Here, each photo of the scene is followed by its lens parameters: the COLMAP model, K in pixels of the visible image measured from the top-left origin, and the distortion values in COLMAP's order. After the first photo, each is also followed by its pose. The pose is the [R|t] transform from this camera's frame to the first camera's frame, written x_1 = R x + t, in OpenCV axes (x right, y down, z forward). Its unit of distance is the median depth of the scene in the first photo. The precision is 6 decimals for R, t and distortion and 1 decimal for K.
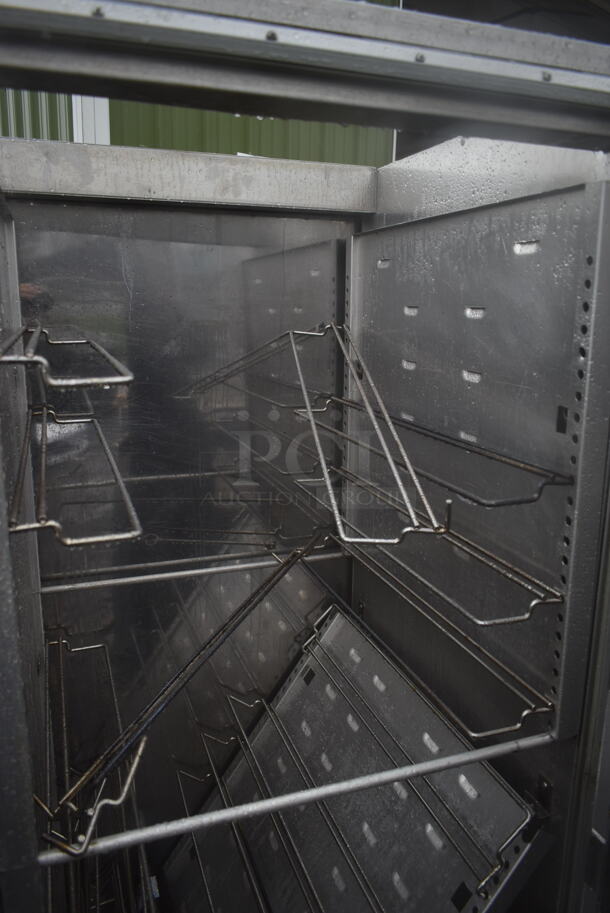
lens RADIAL K [[707.2, 0, 305.0], [0, 707.2, 456.5], [0, 0, 1]] dist [-0.004207, -0.001055]
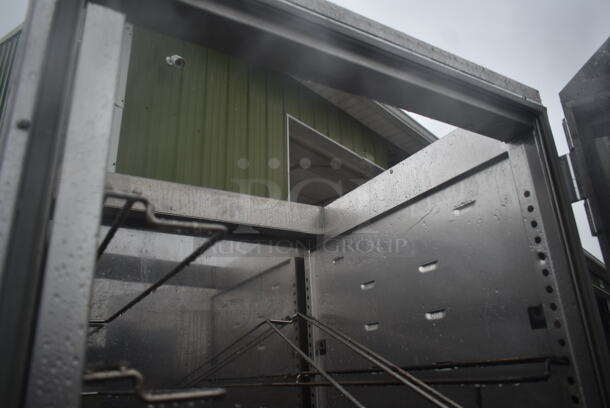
lens RADIAL K [[472.5, 0, 305.0], [0, 472.5, 204.0], [0, 0, 1]] dist [-0.004207, -0.001055]
pose [[0.980925, 0.016694, 0.193668, -0.163816], [0.092423, 0.836431, -0.540223, 0.157639], [-0.171009, 0.547817, 0.818934, 0.226187]]
